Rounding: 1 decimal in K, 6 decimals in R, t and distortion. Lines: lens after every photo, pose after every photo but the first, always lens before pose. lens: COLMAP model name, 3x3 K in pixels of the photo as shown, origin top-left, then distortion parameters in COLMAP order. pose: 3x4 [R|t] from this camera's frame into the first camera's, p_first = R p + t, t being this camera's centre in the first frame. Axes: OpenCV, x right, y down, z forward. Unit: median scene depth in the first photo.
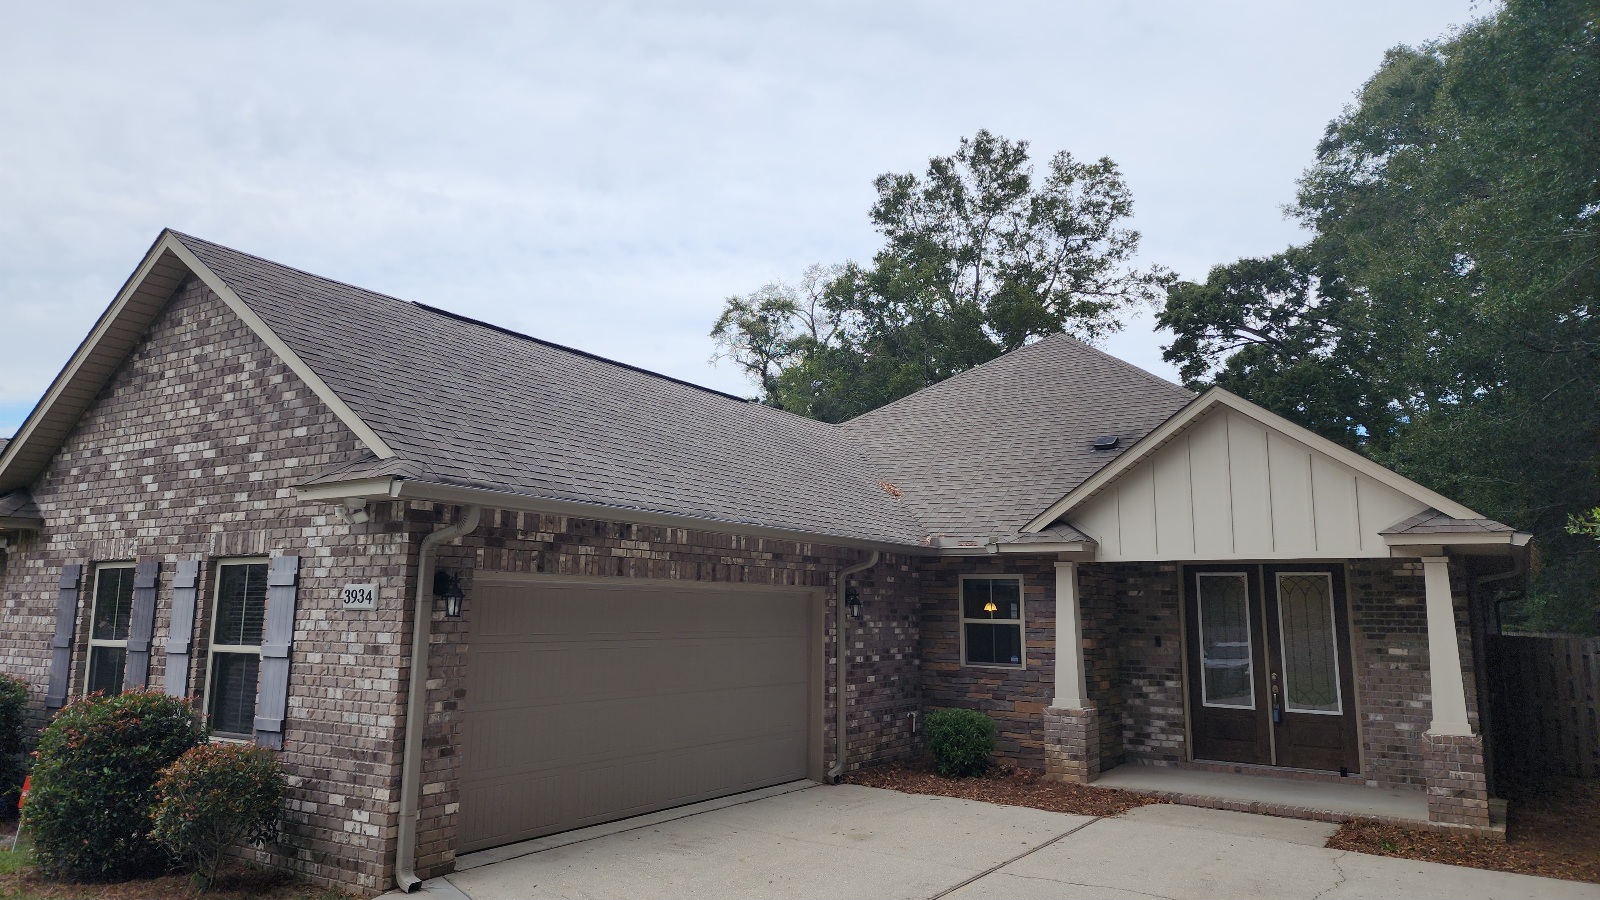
lens RADIAL K [[1063.4, 0, 786.8], [0, 1063.4, 448.0], [0, 0, 1]] dist [0.063032, -0.040613]
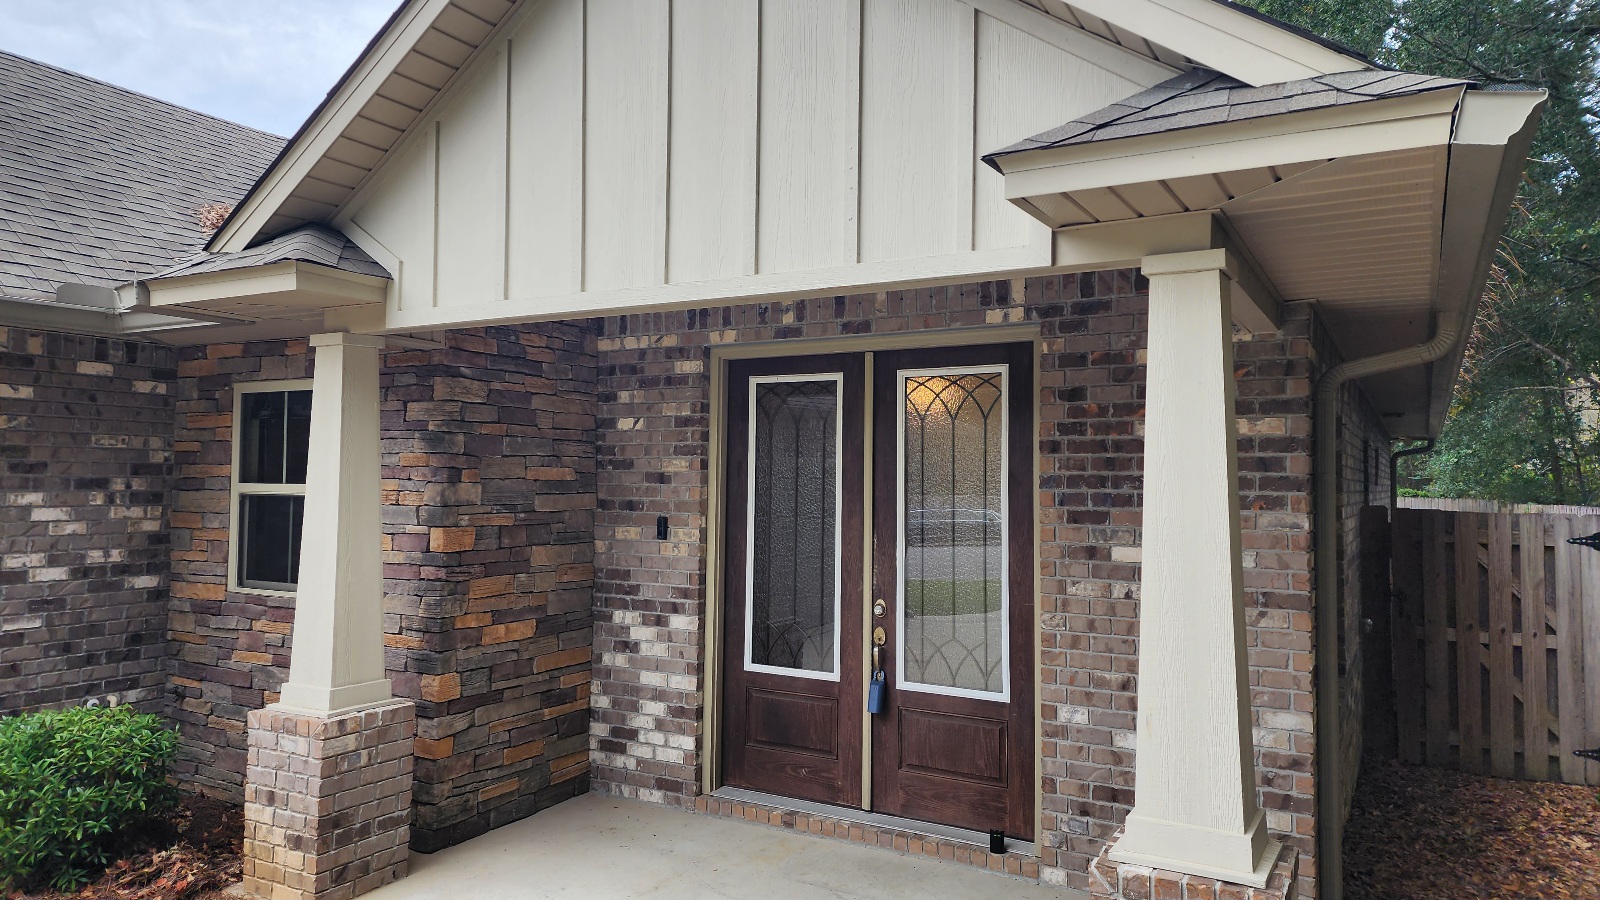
lens RADIAL K [[1063.4, 0, 796.5], [0, 1063.4, 447.8], [0, 0, 1]] dist [0.063032, -0.040613]
pose [[0.997517, -0.002910, 0.070369, 0.530758], [-0.005834, 0.992298, 0.123739, 0.130590], [-0.070187, -0.123842, 0.989817, 0.801897]]
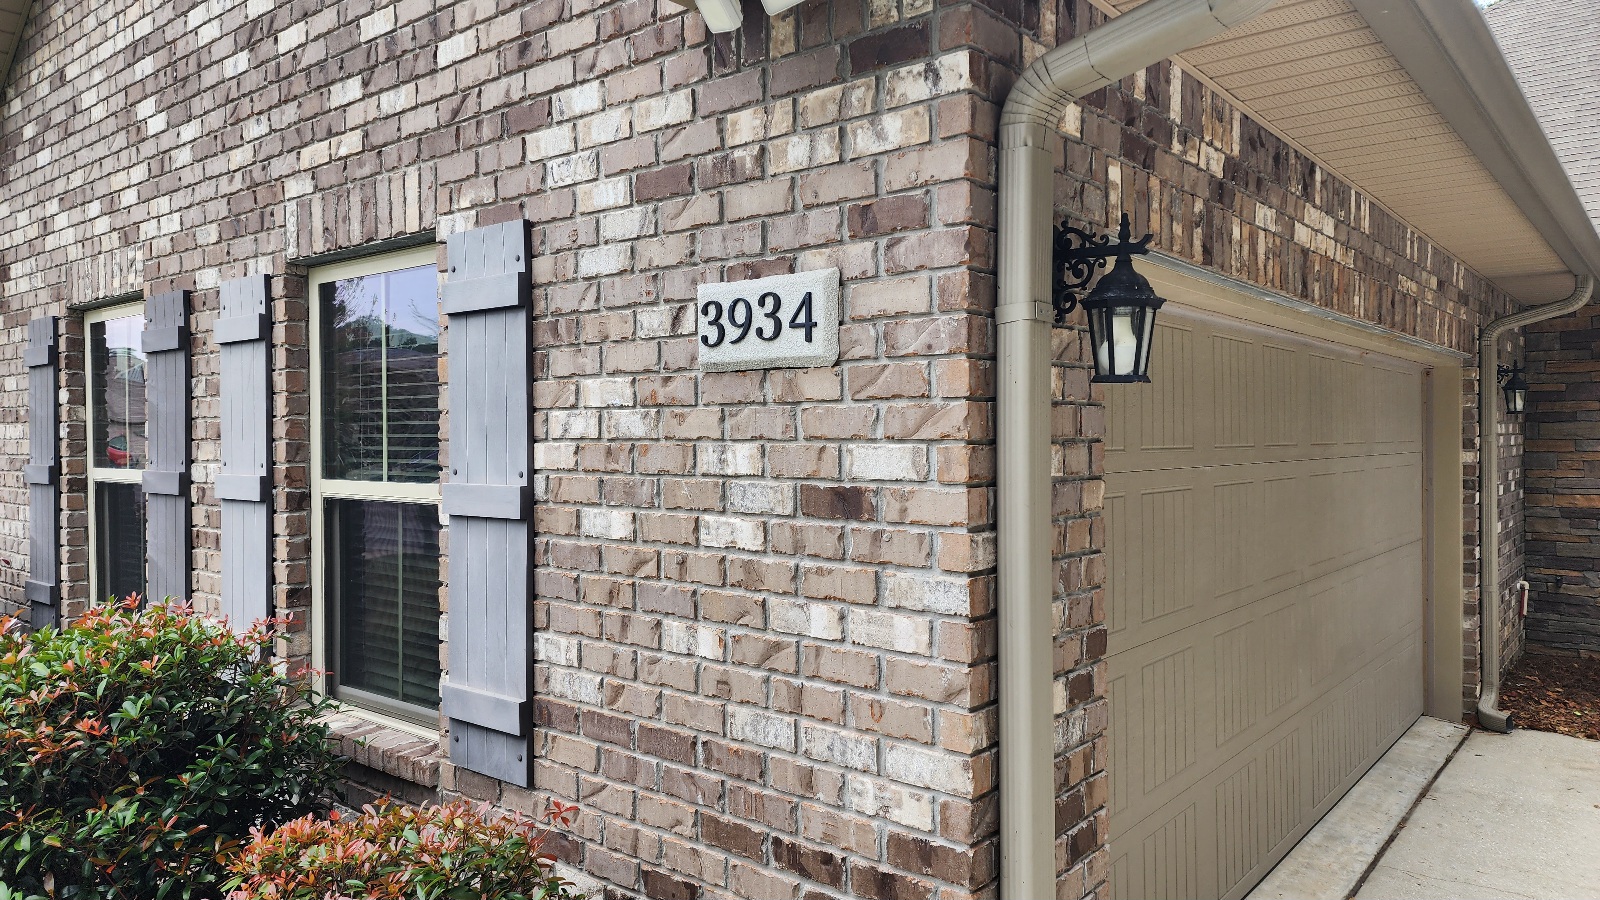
lens RADIAL K [[1063.4, 0, 792.7], [0, 1063.4, 446.7], [0, 0, 1]] dist [0.063032, -0.040613]
pose [[0.994793, -0.013823, -0.100971, -0.299886], [0.030280, 0.986106, 0.163331, 0.104253], [0.097310, -0.165538, 0.981391, 0.595126]]
